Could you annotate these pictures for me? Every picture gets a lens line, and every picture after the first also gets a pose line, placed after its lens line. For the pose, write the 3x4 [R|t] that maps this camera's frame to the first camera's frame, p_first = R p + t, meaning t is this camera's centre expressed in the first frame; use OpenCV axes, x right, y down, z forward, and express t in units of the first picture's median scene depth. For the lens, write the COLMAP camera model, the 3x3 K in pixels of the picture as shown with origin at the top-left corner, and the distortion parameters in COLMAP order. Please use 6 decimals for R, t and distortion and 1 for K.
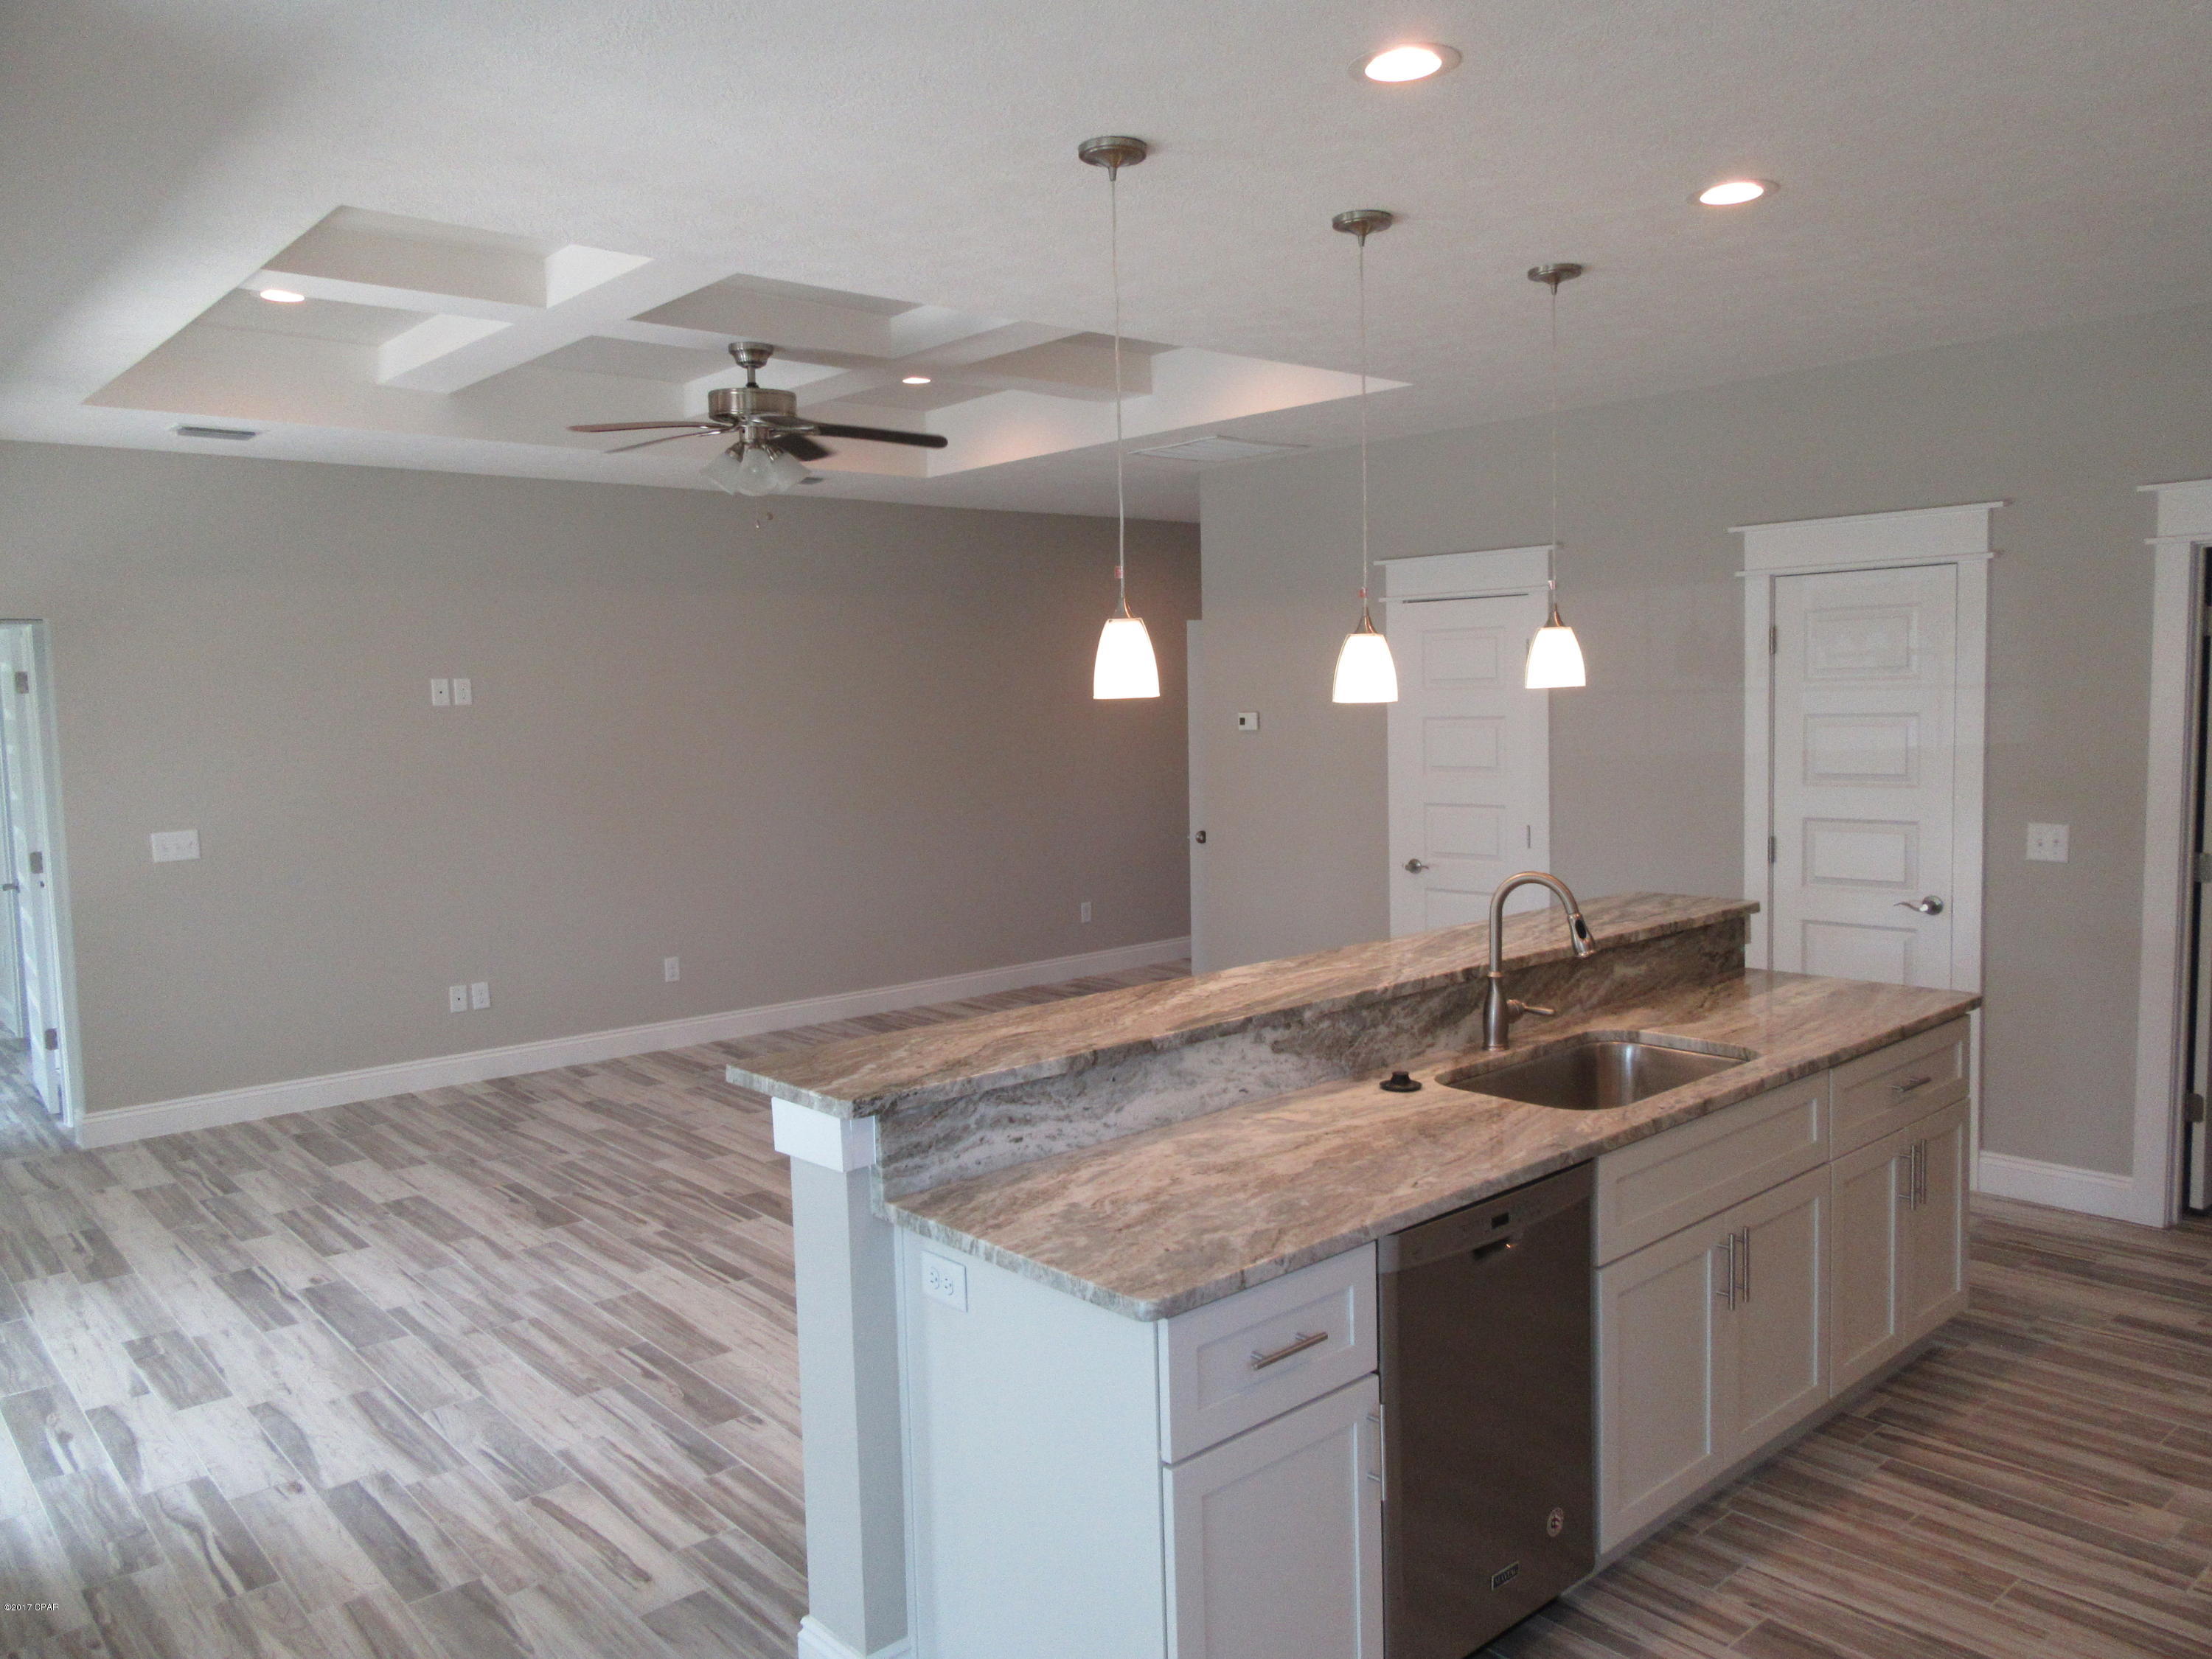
lens RADIAL K [[1643.7, 0, 1117.1], [0, 1643.7, 826.7], [0, 0, 1]] dist [-0.020120, 0.023452]
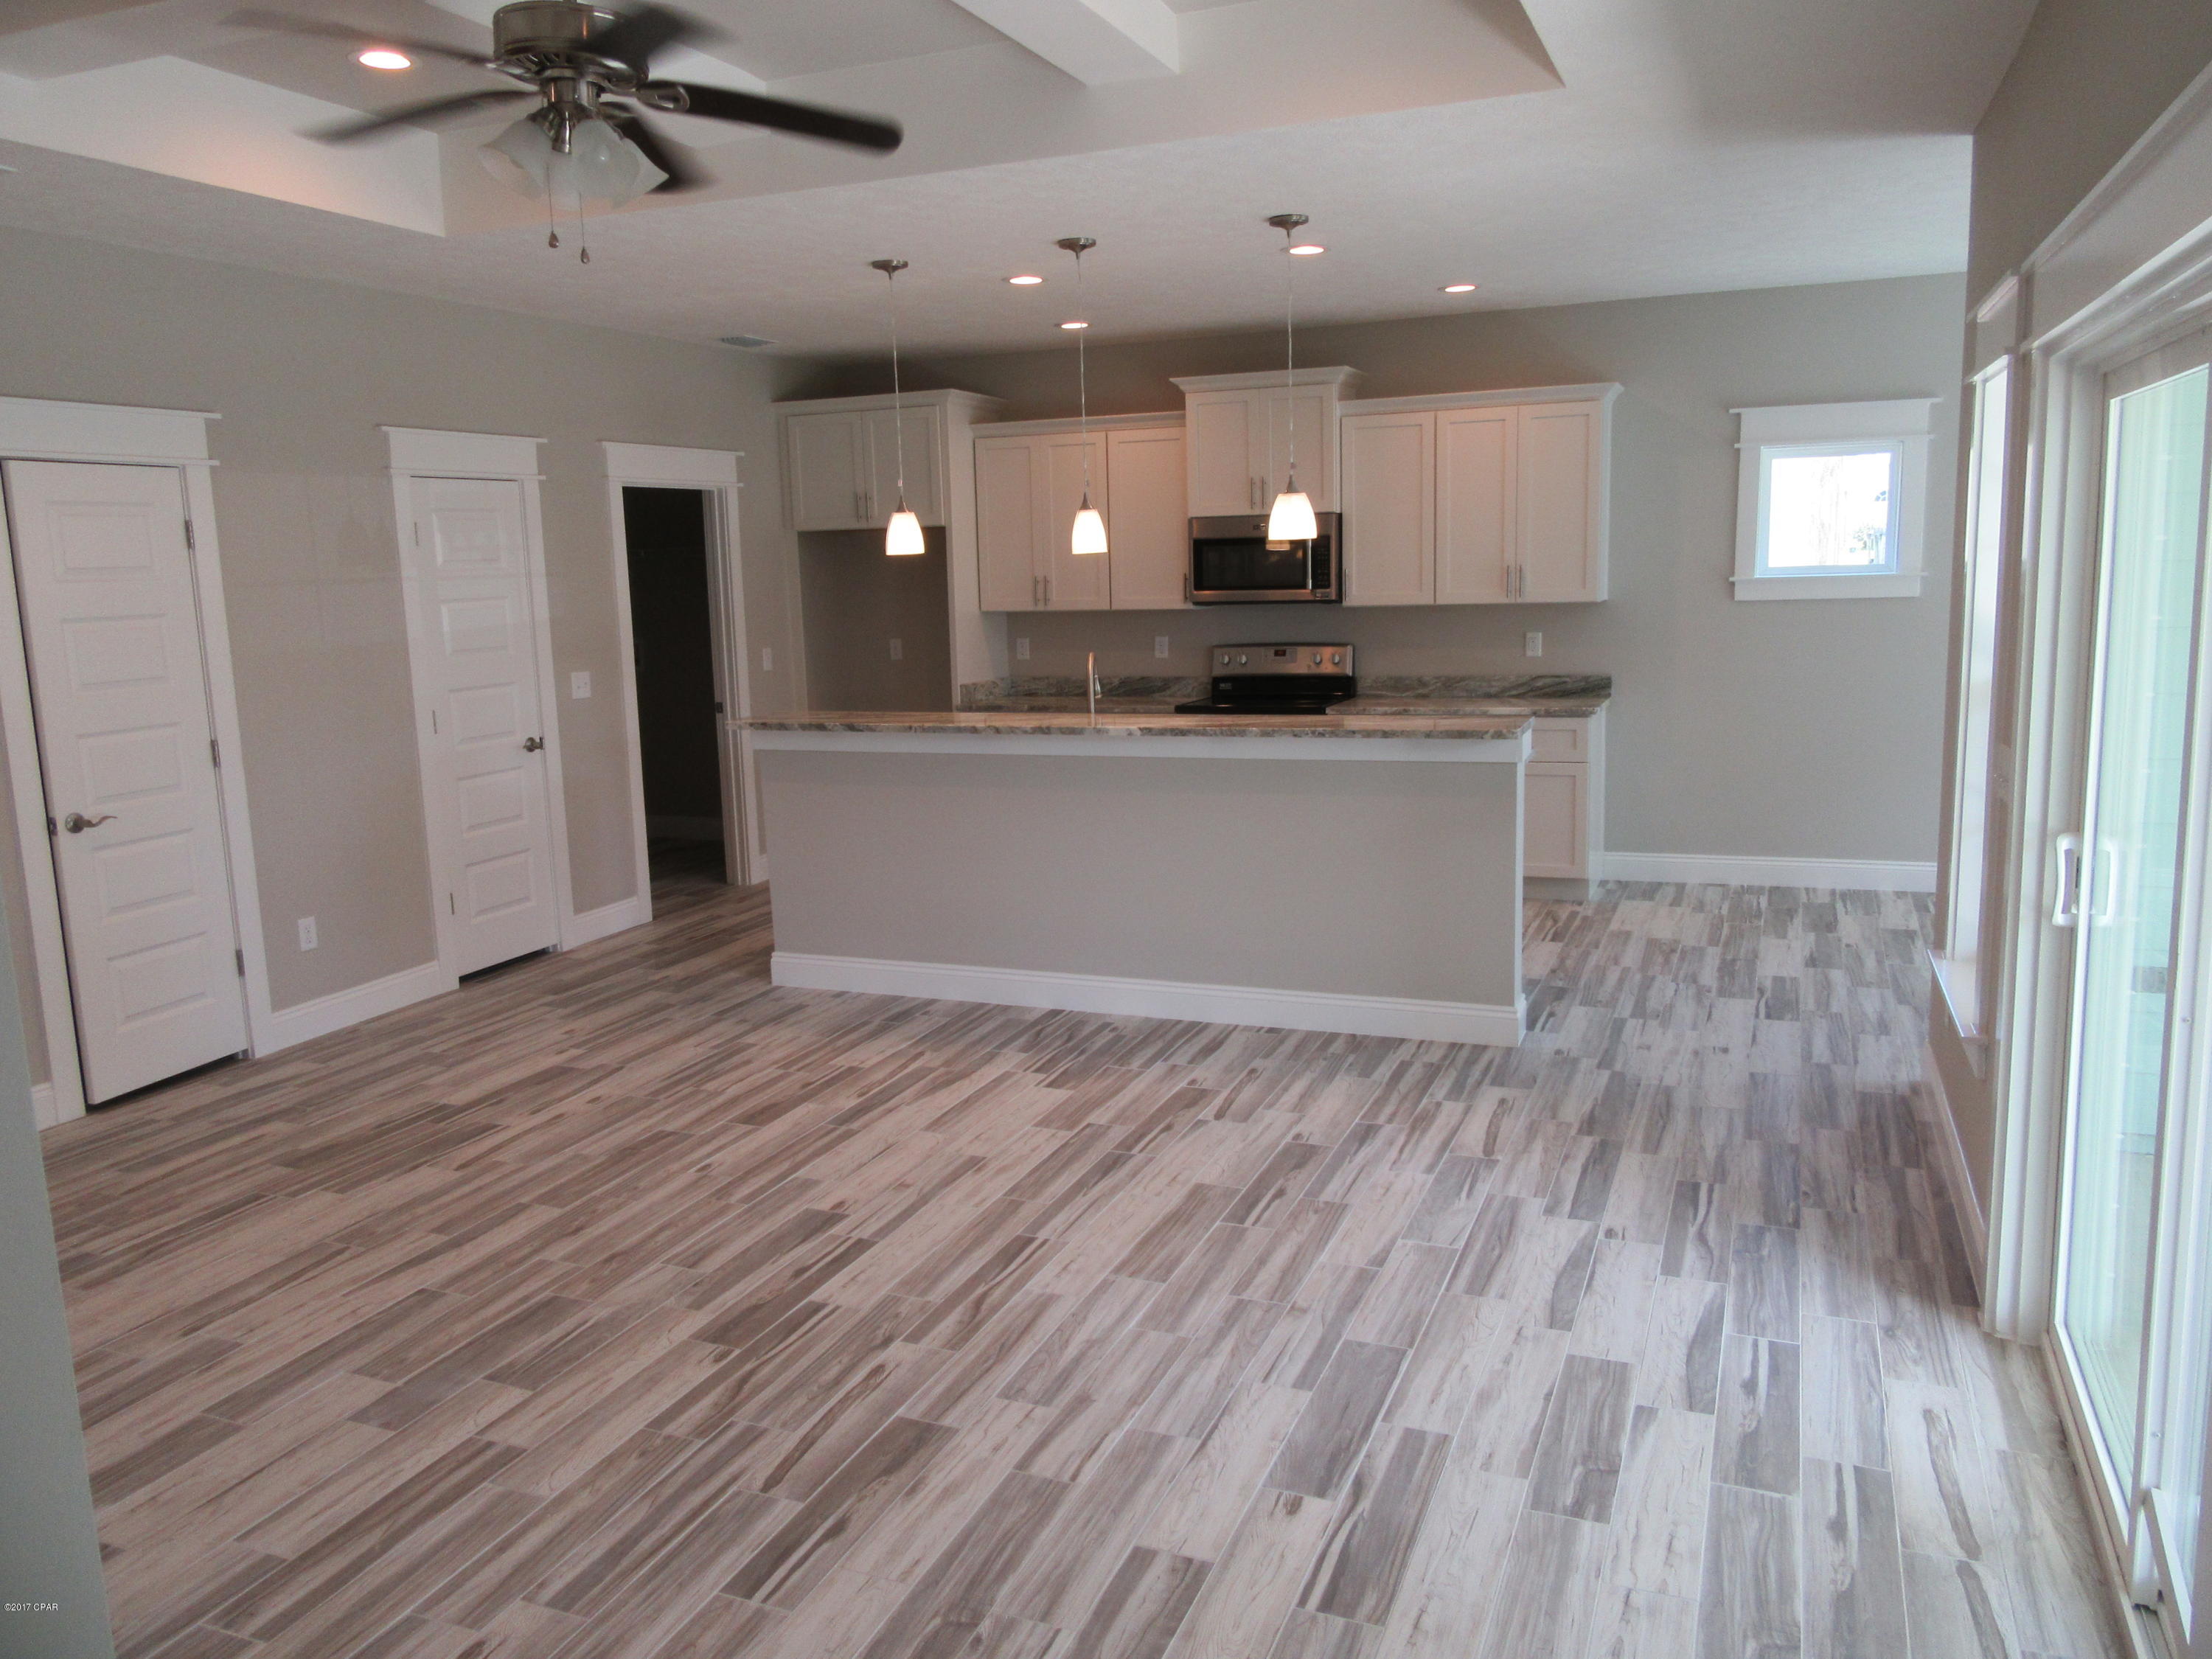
lens RADIAL K [[1643.7, 0, 1129.1], [0, 1643.7, 831.7], [0, 0, 1]] dist [-0.020120, 0.023452]
pose [[-0.455806, -0.112296, 0.882967, -1.163523], [0.117434, 0.975750, 0.184719, -0.092381], [-0.882298, 0.187886, -0.431565, 1.532876]]
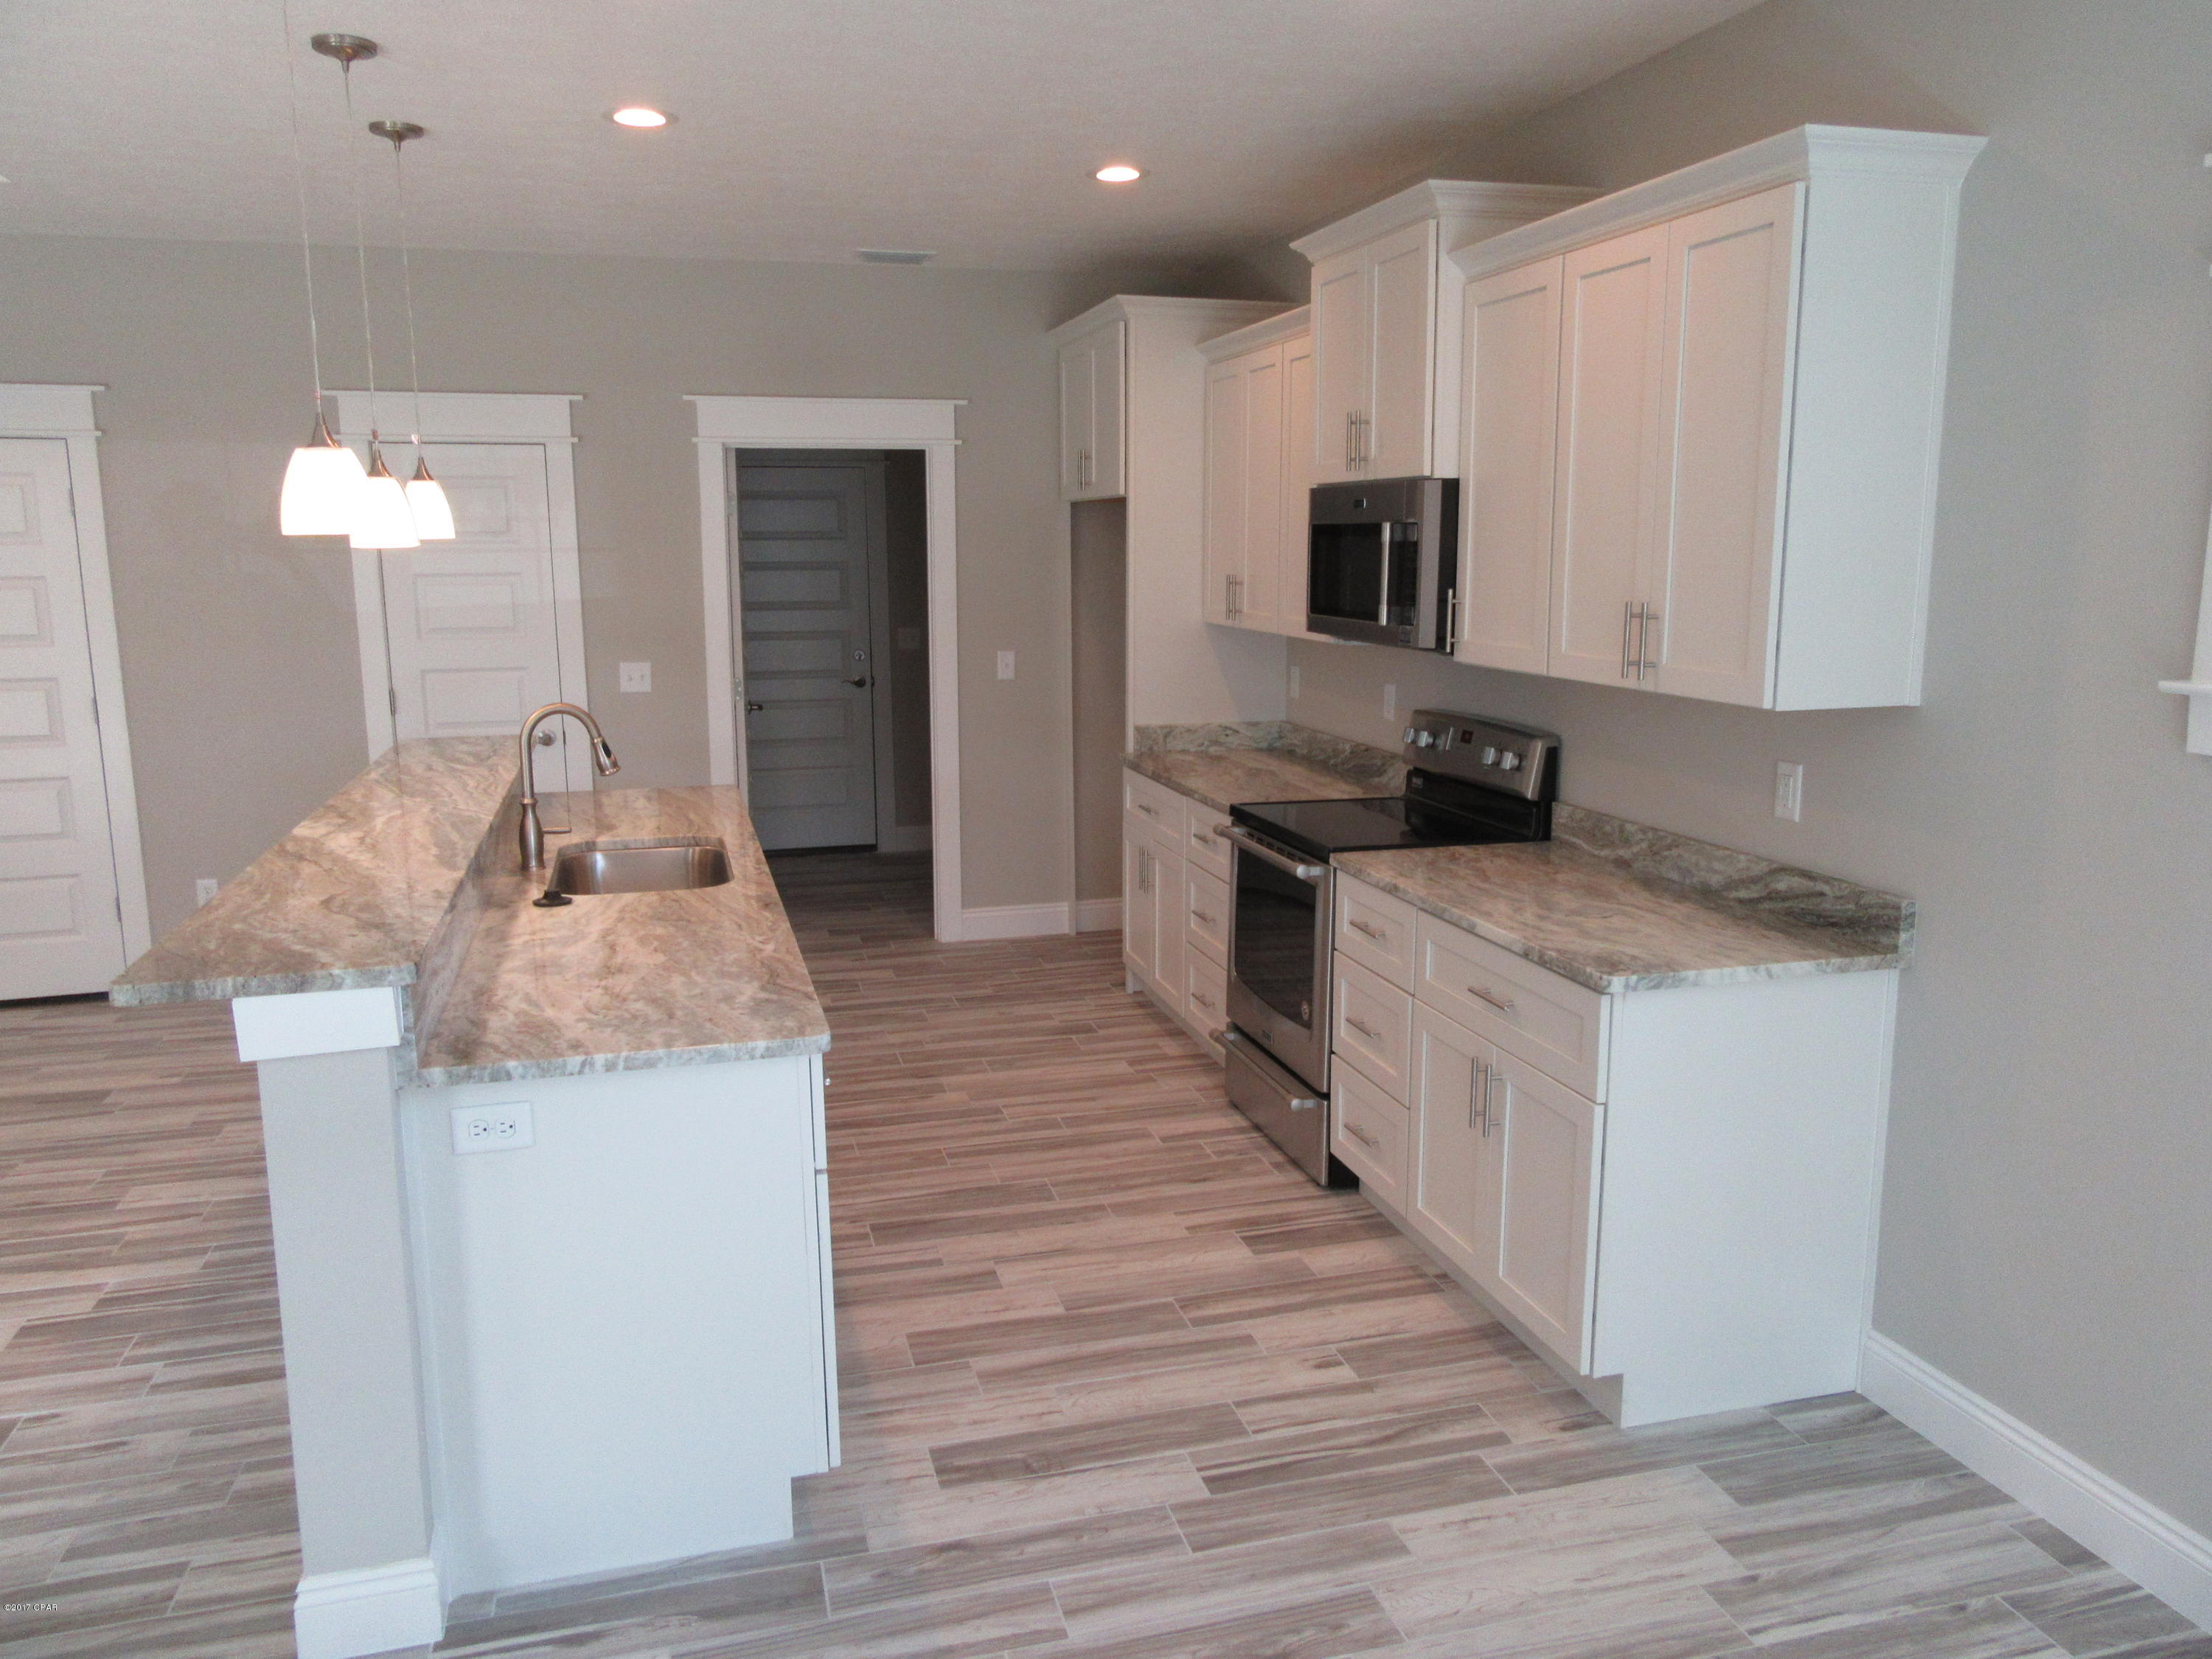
lens RADIAL K [[1643.7, 0, 1116.9], [0, 1643.7, 826.9], [0, 0, 1]] dist [-0.020120, 0.023452]
pose [[0.434959, -0.132929, 0.890584, -0.507311], [0.071059, 0.991026, 0.113216, 0.009501], [-0.897642, 0.014040, 0.440502, 0.149748]]
